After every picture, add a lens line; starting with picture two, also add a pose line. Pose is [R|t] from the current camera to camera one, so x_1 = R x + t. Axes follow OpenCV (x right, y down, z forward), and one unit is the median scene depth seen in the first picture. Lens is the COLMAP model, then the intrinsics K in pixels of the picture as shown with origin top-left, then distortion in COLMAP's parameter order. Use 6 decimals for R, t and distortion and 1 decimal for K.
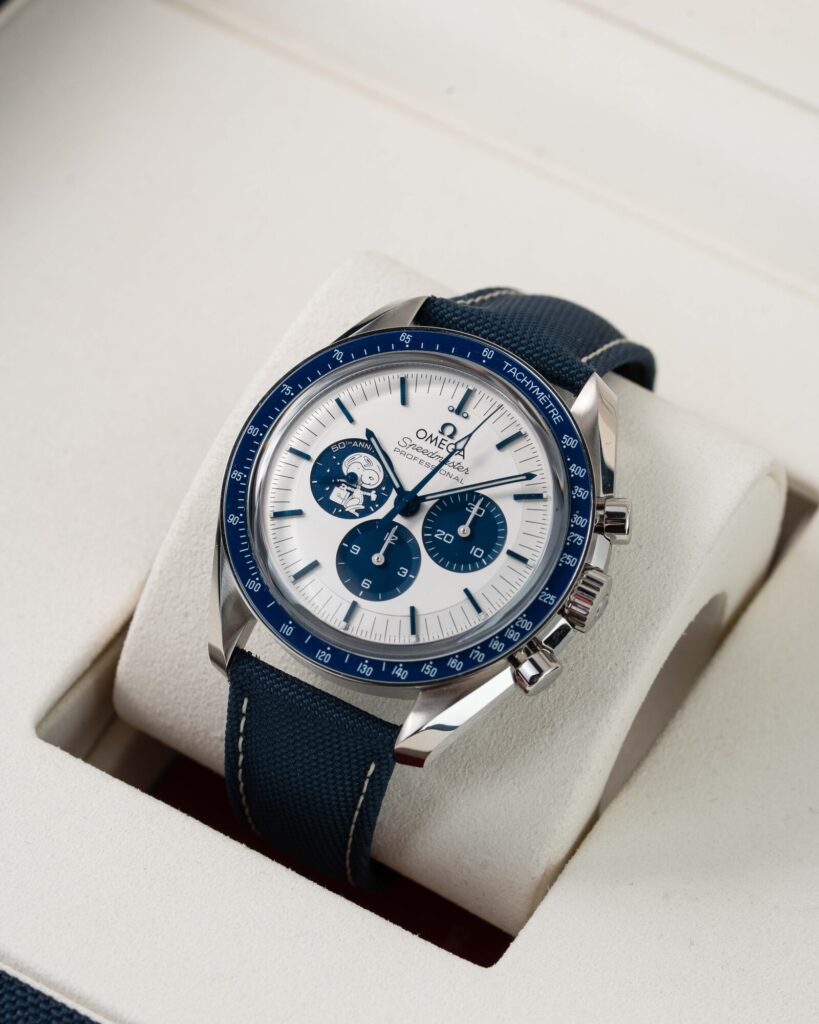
lens RADIAL K [[4490.5, 0, 409.5], [0, 4490.5, 512.0], [0, 0, 1]] dist [-0.147629, -1.622532]
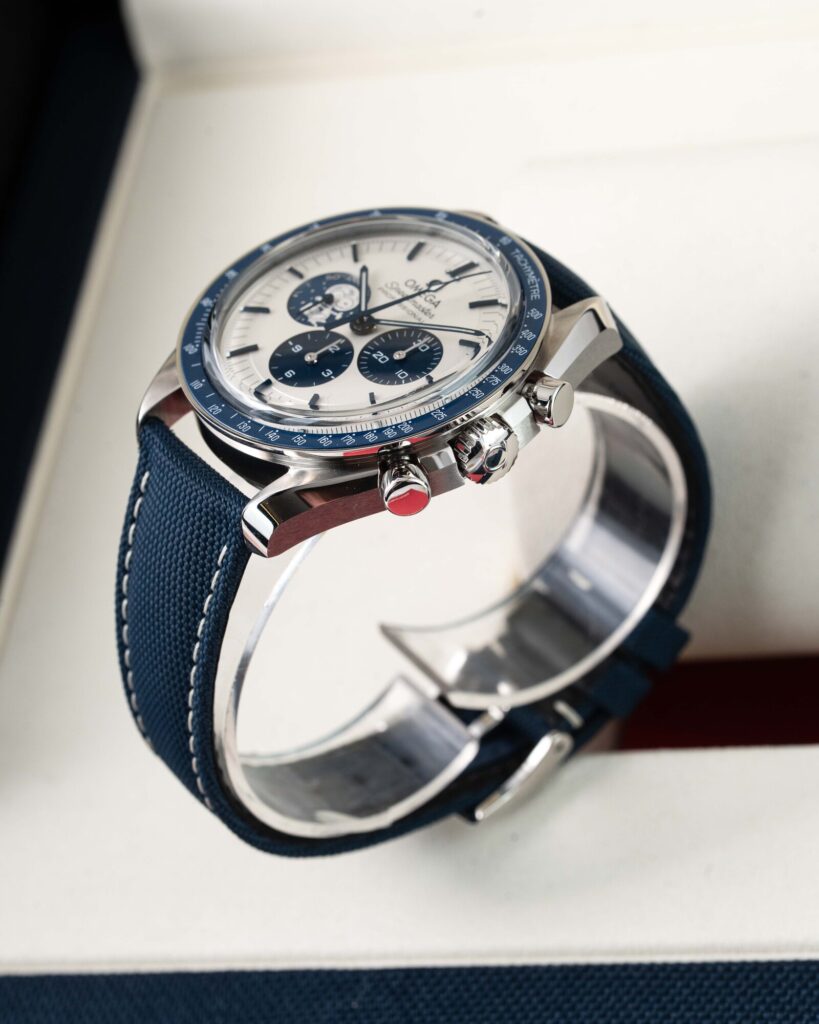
lens RADIAL K [[4490.5, 0, 409.5], [0, 4490.5, 512.0], [0, 0, 1]] dist [-0.147629, -1.622532]
pose [[0.886536, 0.262526, -0.380964, 0.395744], [-0.404937, 0.838567, -0.364460, 0.388615], [0.223783, 0.477373, 0.849727, 0.181839]]
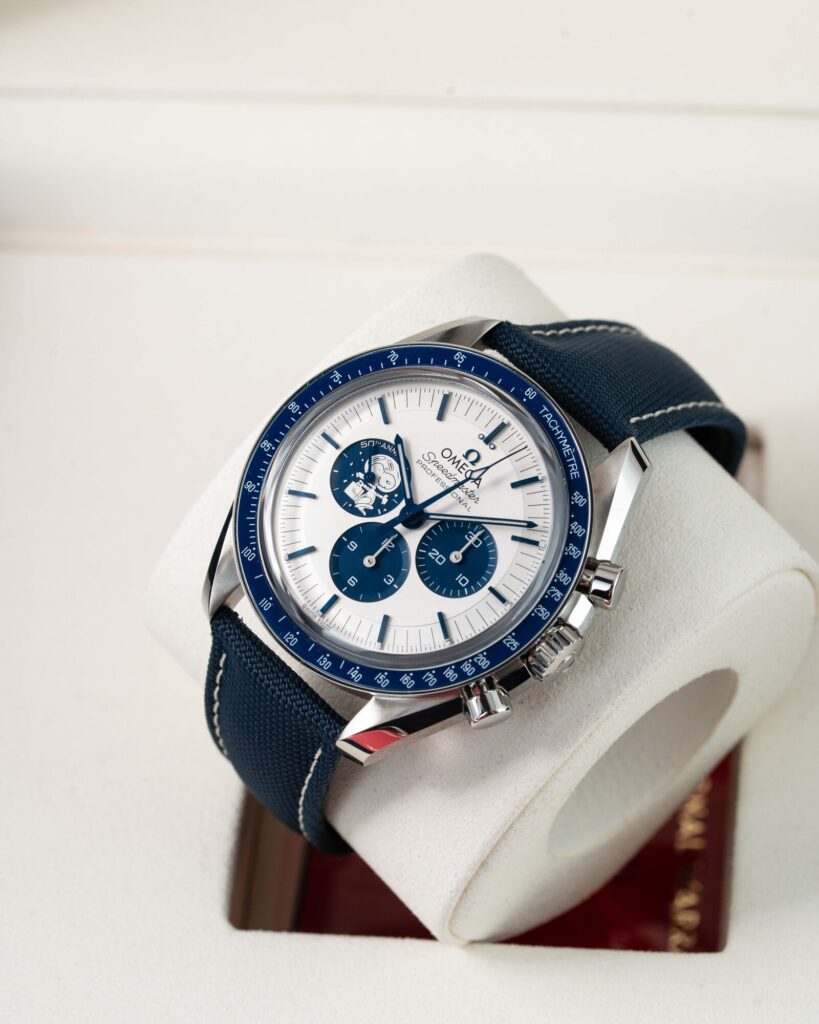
lens RADIAL K [[4490.5, 0, 409.5], [0, 4490.5, 512.0], [0, 0, 1]] dist [-0.147629, -1.622532]
pose [[0.951962, 0.261641, -0.159097, 0.161878], [-0.250830, 0.964295, 0.084972, -0.089784], [0.175648, -0.040984, 0.983600, -0.009777]]
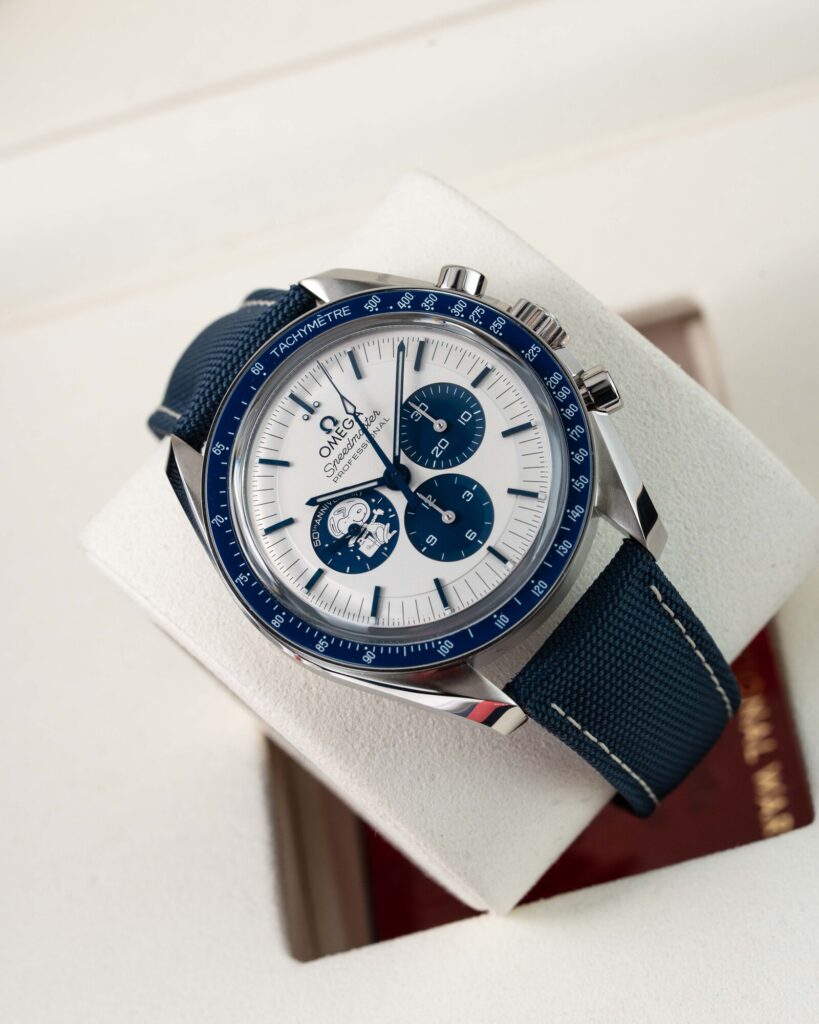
lens RADIAL K [[4490.5, 0, 409.5], [0, 4490.5, 512.0], [0, 0, 1]] dist [-0.147629, -1.622532]
pose [[0.225119, -0.920352, 0.319803, -0.307430], [0.963060, 0.259967, 0.070225, -0.063431], [-0.147770, 0.292180, 0.944878, 0.112220]]
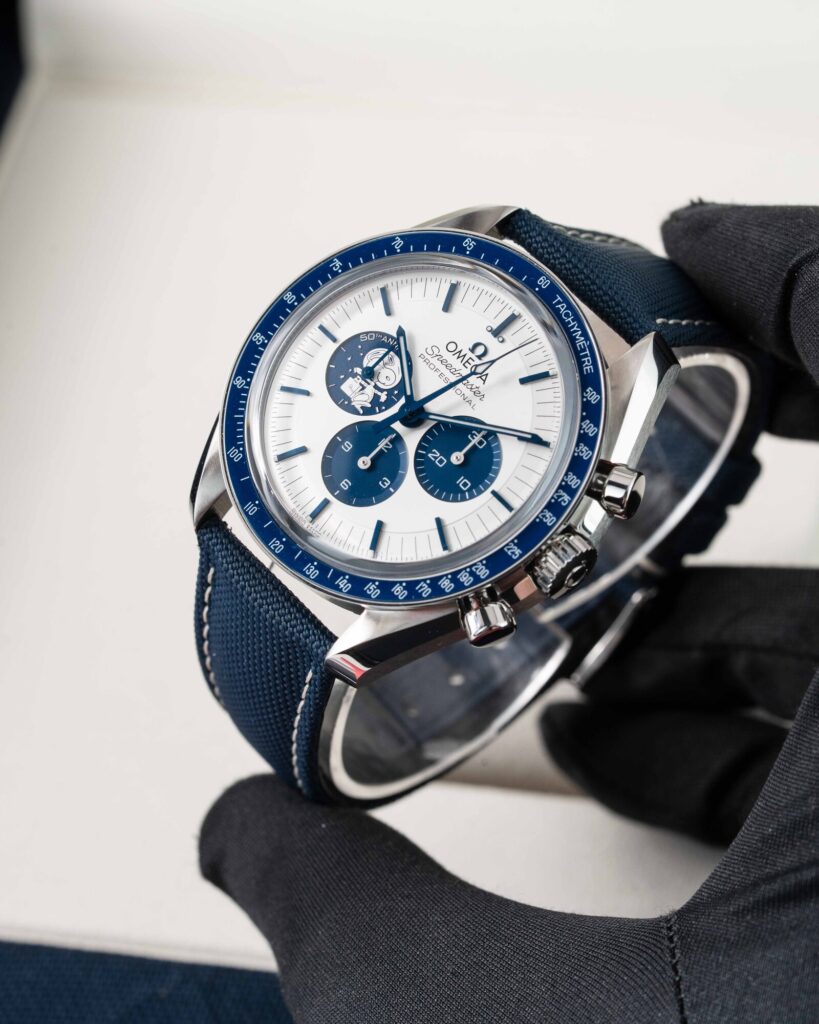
lens RADIAL K [[4490.5, 0, 409.5], [0, 4490.5, 512.0], [0, 0, 1]] dist [-0.147629, -1.622532]
pose [[0.933171, 0.268452, -0.239010, 0.228818], [-0.258368, 0.963271, 0.073179, -0.050695], [0.249876, -0.006536, 0.968256, 0.090535]]
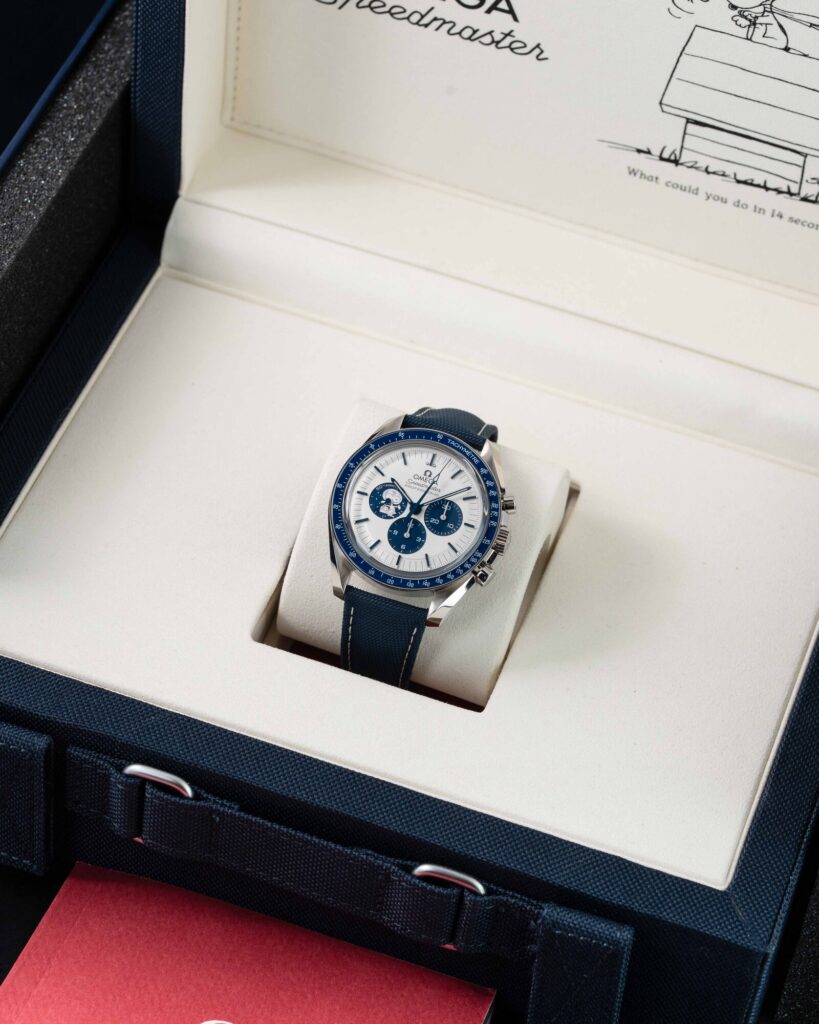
lens RADIAL K [[4490.5, 0, 409.5], [0, 4490.5, 512.0], [0, 0, 1]] dist [-0.147629, -1.622532]
pose [[0.981772, -0.134537, 0.134249, -0.299179], [0.138088, 0.990266, -0.017456, 0.037791], [-0.130593, 0.035676, 0.990794, -1.181376]]
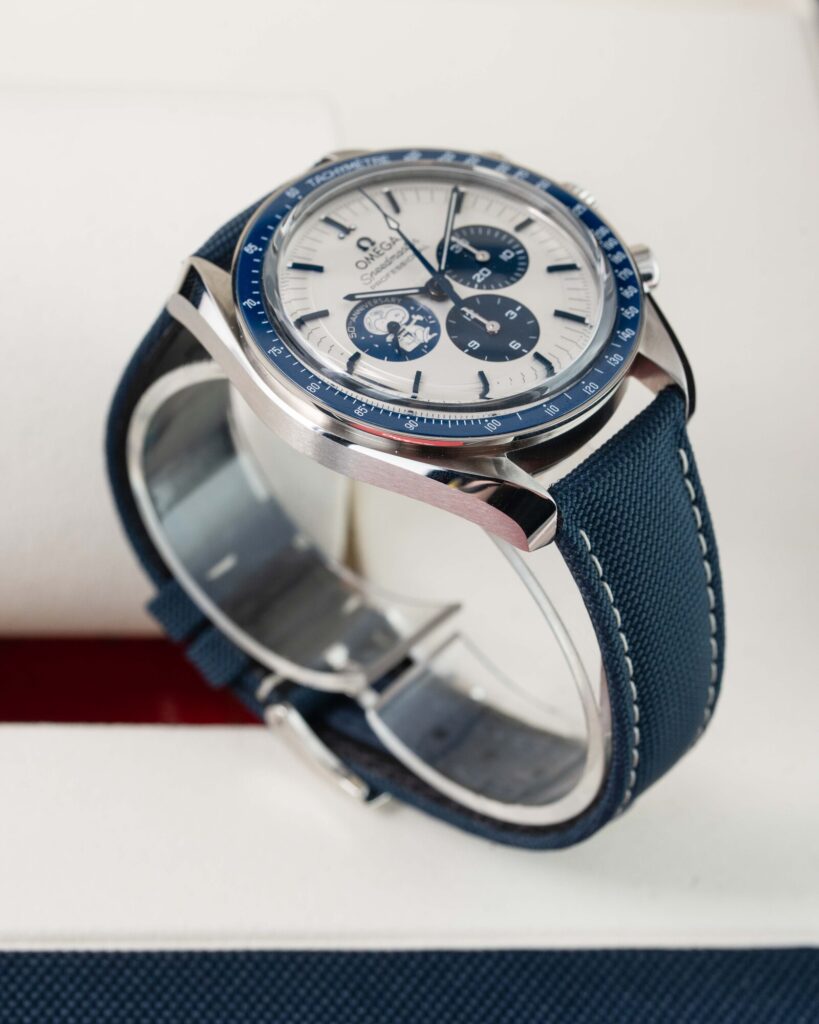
lens RADIAL K [[4490.5, 0, 409.5], [0, 4490.5, 512.0], [0, 0, 1]] dist [-0.147629, -1.622532]
pose [[0.196856, -0.639378, 0.743266, -0.704327], [0.892368, 0.430865, 0.134296, -0.109495], [-0.406113, 0.636829, 0.655378, 0.436030]]
